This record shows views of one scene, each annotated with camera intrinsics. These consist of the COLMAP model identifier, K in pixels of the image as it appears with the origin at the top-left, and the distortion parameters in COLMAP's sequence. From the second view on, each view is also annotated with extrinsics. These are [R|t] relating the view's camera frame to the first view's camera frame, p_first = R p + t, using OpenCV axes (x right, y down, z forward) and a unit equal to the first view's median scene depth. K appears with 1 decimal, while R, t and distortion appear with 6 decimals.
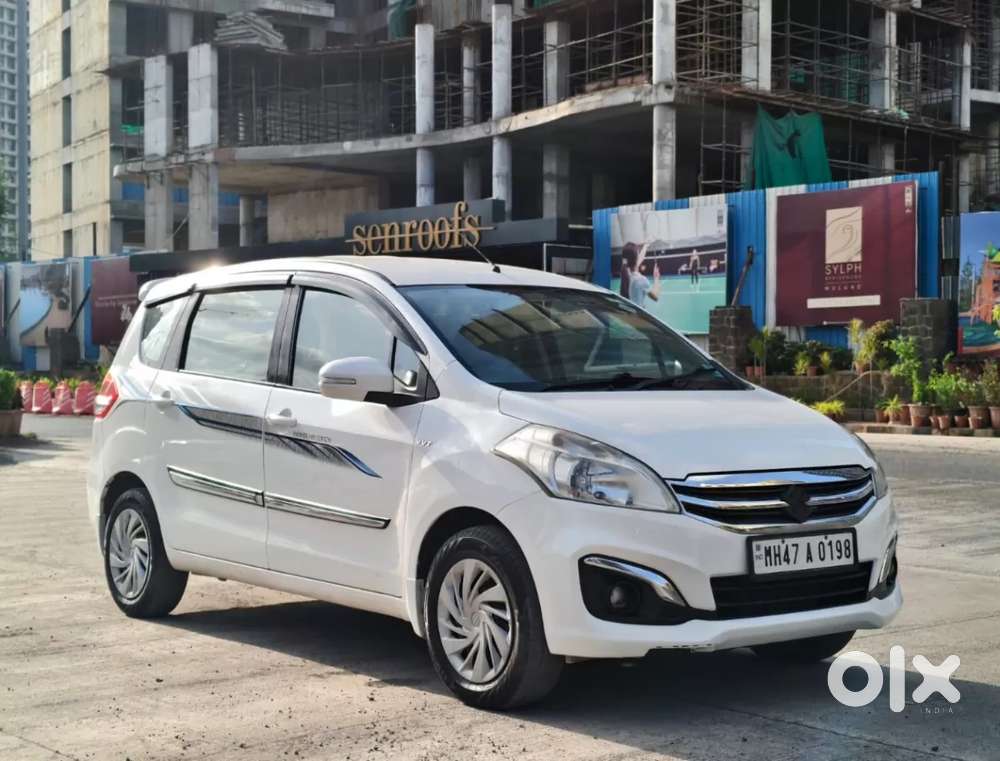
lens RADIAL K [[1567.3, 0, 494.9], [0, 1567.3, 376.5], [0, 0, 1]] dist [0.094839, 0.000000]
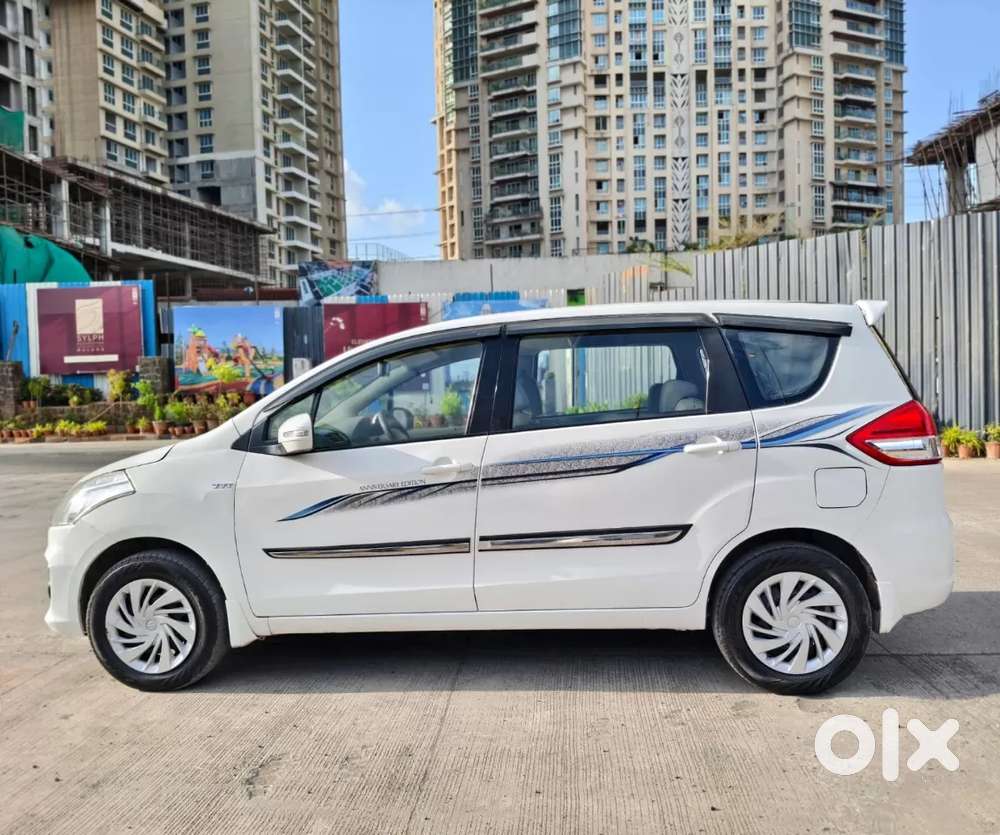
lens RADIAL K [[860.9, 0, 499.1], [0, 860.9, 408.6], [0, 0, 1]] dist [0.050079, -0.021403]
pose [[0.720571, -0.033141, 0.692589, -0.092926], [0.030365, 0.999407, 0.016231, 0.000580], [-0.692716, 0.009334, 0.721150, 0.100818]]
